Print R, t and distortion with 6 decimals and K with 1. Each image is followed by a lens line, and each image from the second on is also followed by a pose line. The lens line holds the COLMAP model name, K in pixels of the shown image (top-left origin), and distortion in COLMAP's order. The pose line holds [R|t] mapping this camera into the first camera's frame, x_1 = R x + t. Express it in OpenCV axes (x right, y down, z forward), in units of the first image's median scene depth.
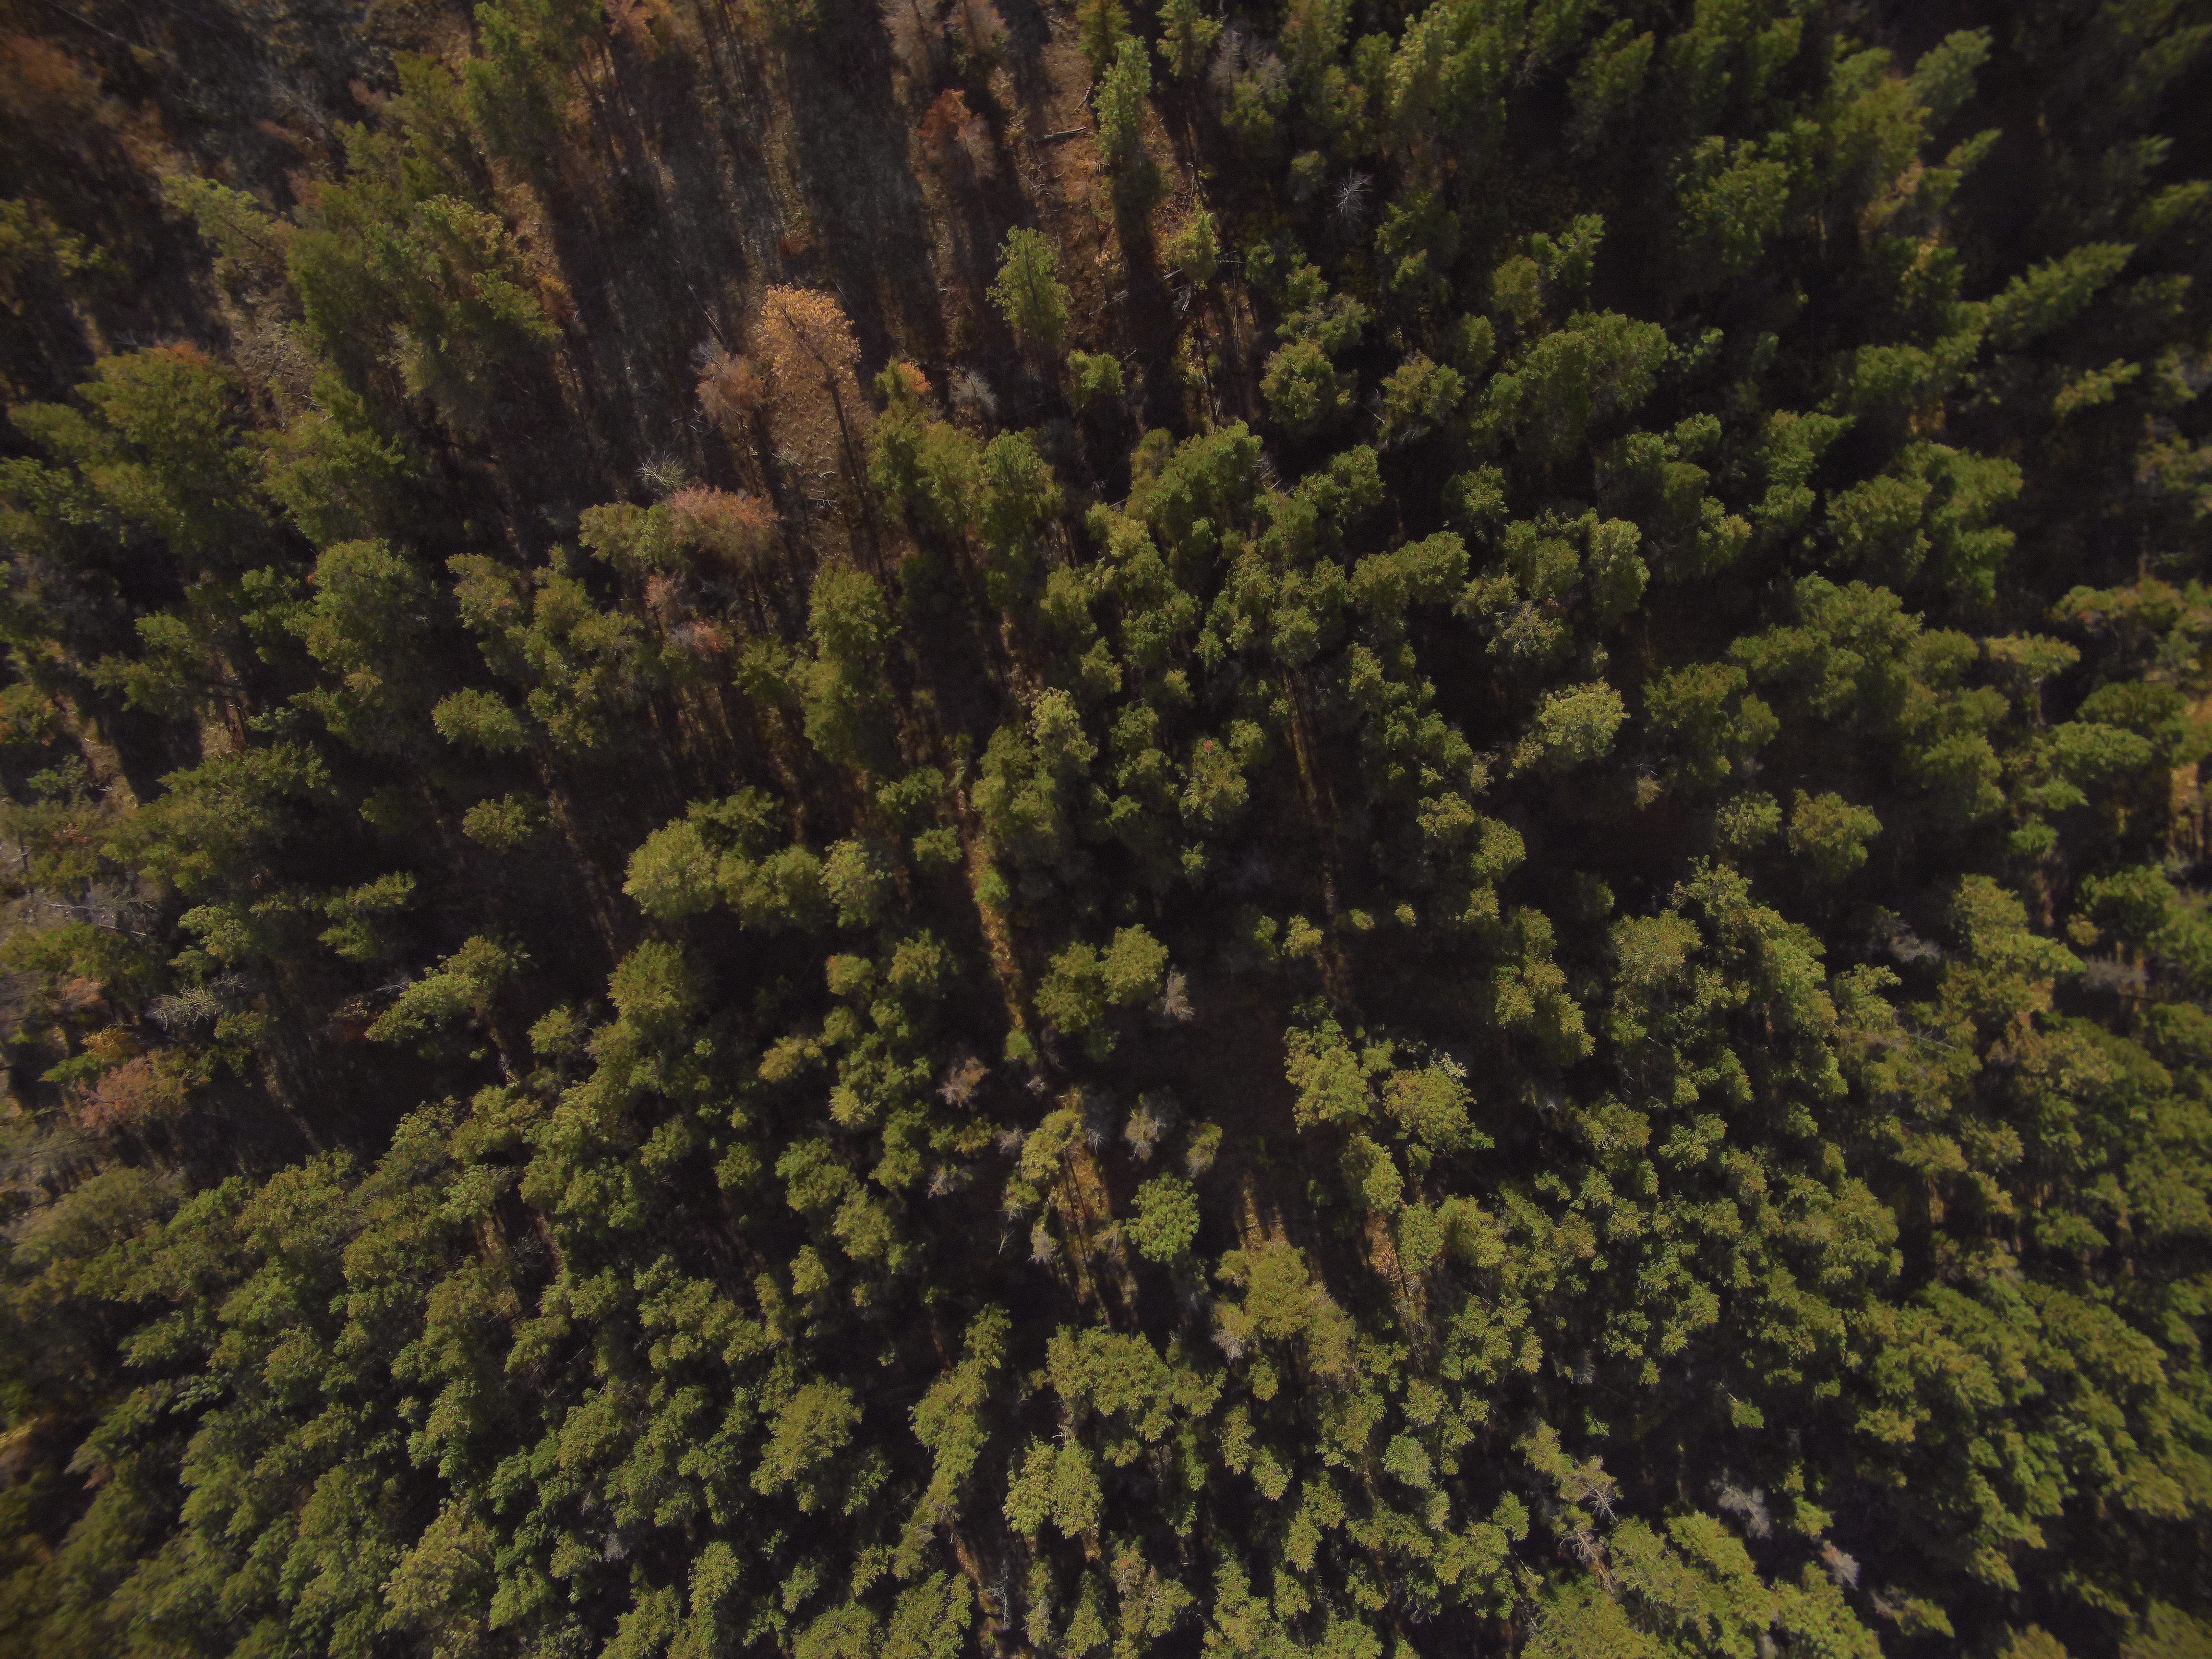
lens RADIAL K [[1436.7, 0, 1140.0], [0, 1436.7, 826.9], [0, 0, 1]] dist [-0.123316, 0.122103]
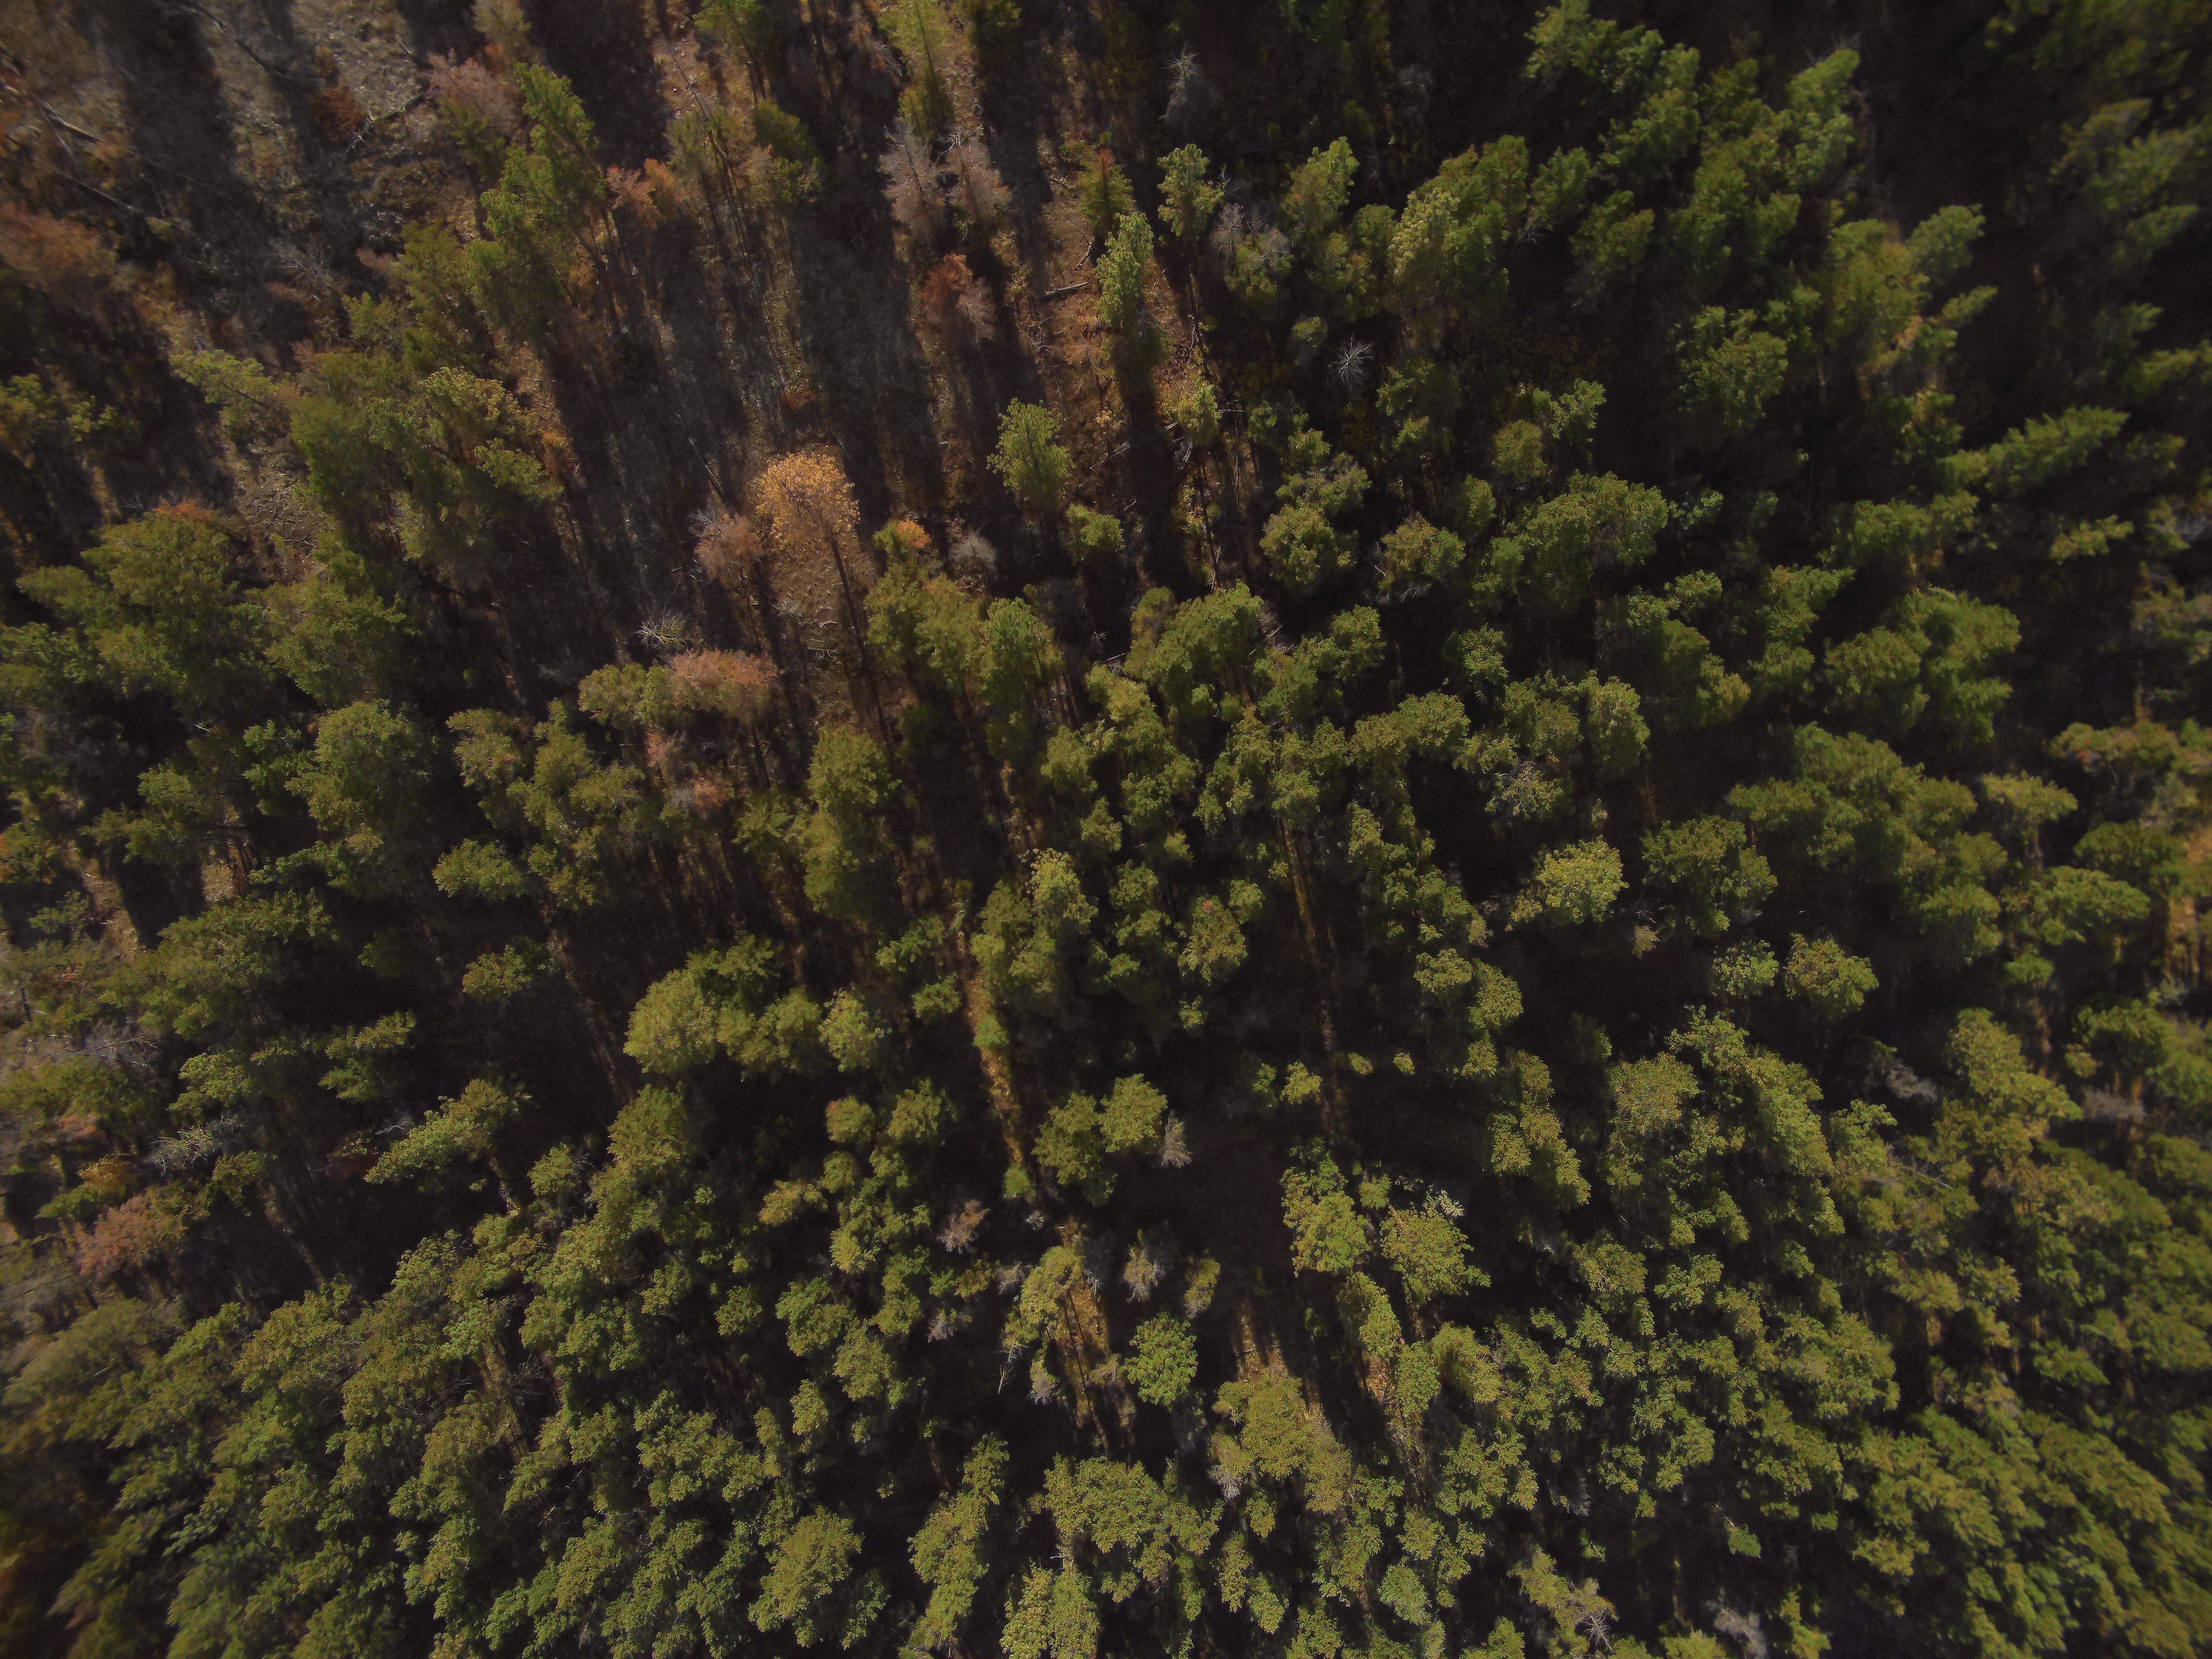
lens RADIAL K [[1436.7, 0, 1140.0], [0, 1436.7, 826.9], [0, 0, 1]] dist [-0.123316, 0.122103]
pose [[0.999996, 0.002758, 0.000142, 0.000136], [-0.002758, 0.999987, -0.004341, -0.099308], [-0.000154, 0.004340, 0.999991, -0.002528]]
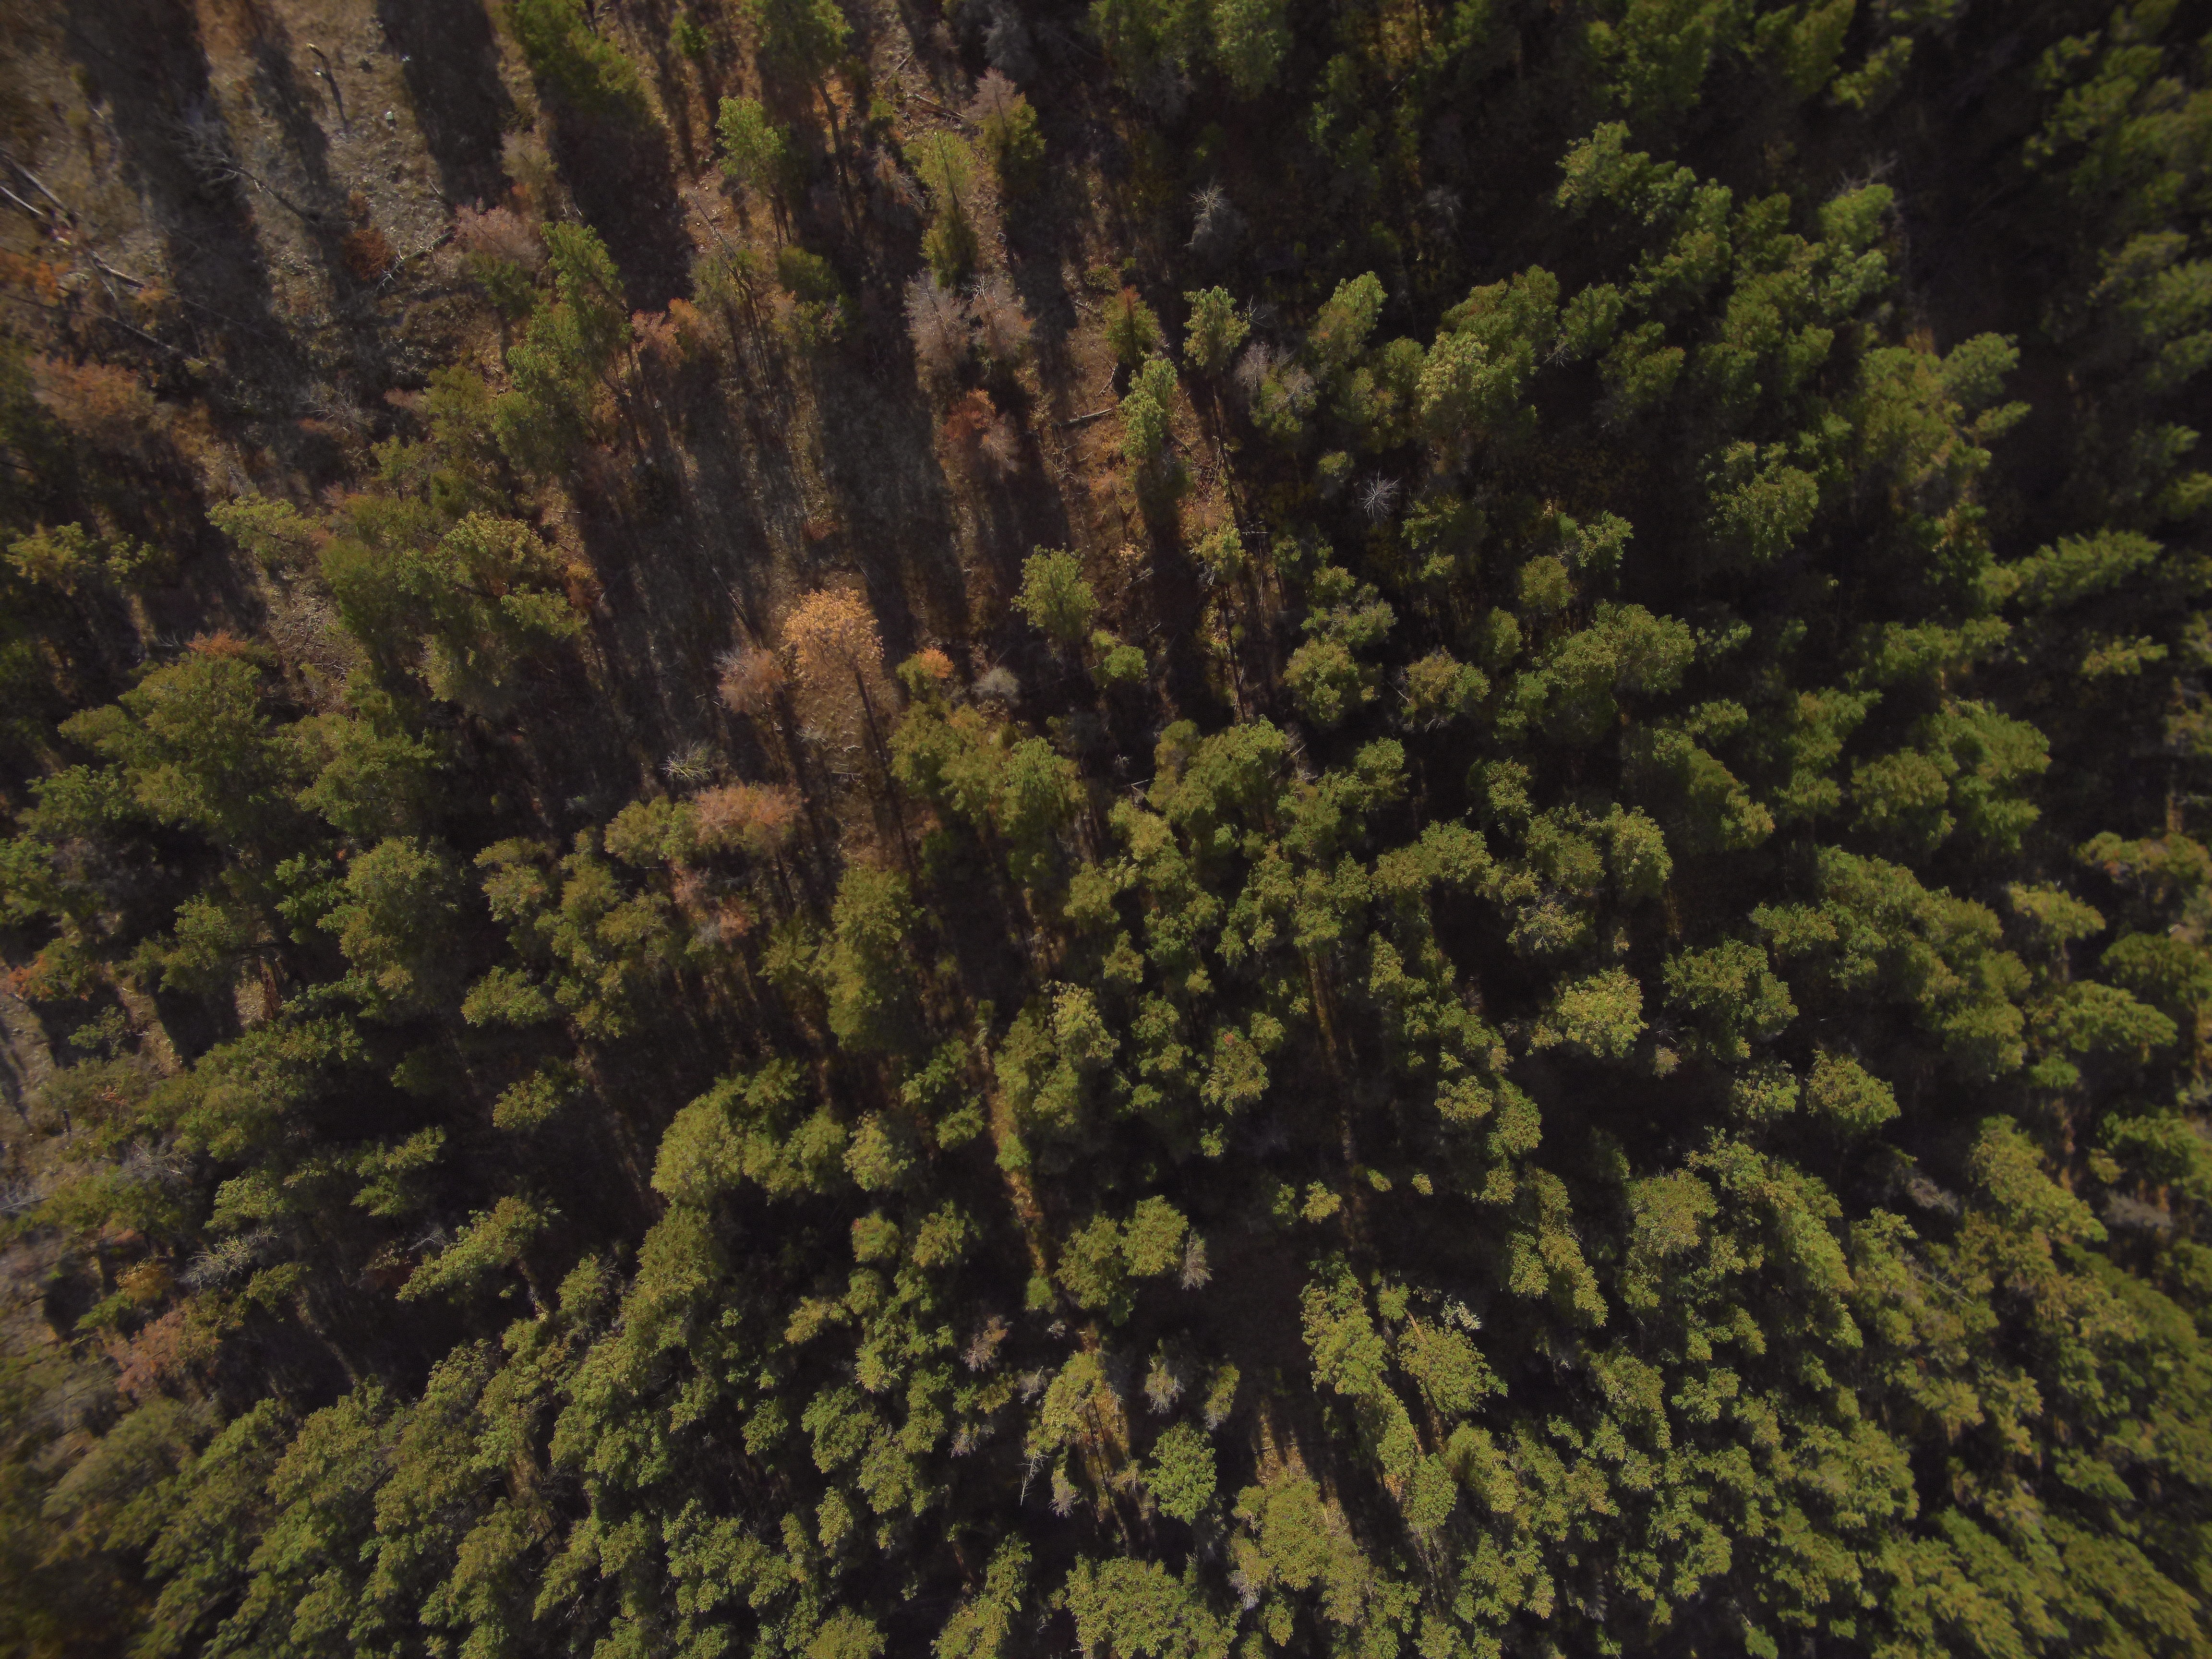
lens RADIAL K [[1436.7, 0, 1140.0], [0, 1436.7, 826.9], [0, 0, 1]] dist [-0.123316, 0.122103]
pose [[0.999896, 0.006192, -0.013043, -0.002951], [-0.006080, 0.999944, 0.008638, -0.198959], [0.013096, -0.008557, 0.999878, -0.005164]]
